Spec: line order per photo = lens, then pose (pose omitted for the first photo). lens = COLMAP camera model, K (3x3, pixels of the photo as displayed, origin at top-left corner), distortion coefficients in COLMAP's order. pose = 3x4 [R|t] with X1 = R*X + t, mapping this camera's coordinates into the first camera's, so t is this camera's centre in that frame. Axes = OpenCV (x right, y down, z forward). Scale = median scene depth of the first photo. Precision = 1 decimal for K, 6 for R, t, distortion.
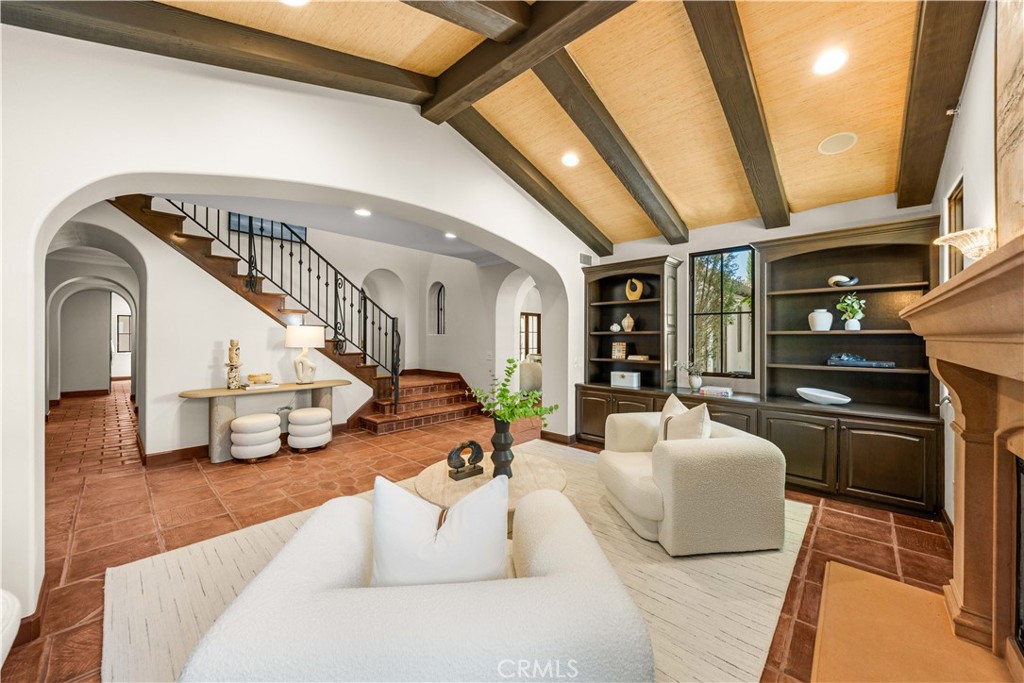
lens RADIAL K [[381.9, 0, 512.0], [0, 381.9, 341.5], [0, 0, 1]] dist [-0.001985, -0.000236]
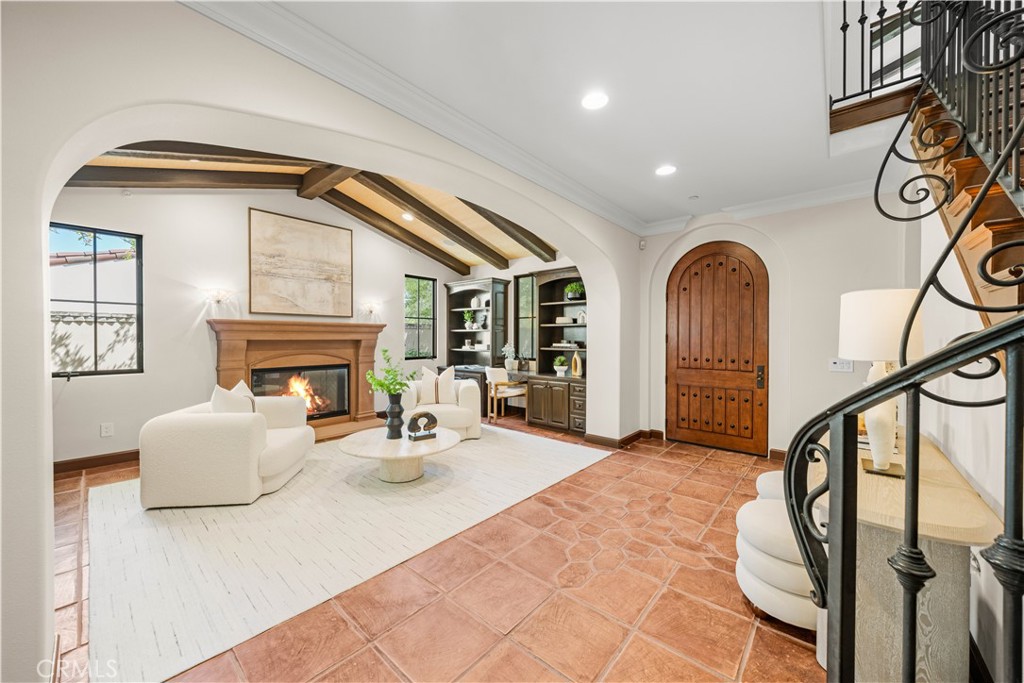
lens RADIAL K [[381.9, 0, 512.0], [0, 381.9, 341.5], [0, 0, 1]] dist [-0.001985, -0.000236]
pose [[-0.999686, 0.000754, -0.025031, -0.306687], [0.000350, 0.999870, 0.016144, -0.003040], [0.025040, 0.016130, -0.999556, 1.806244]]
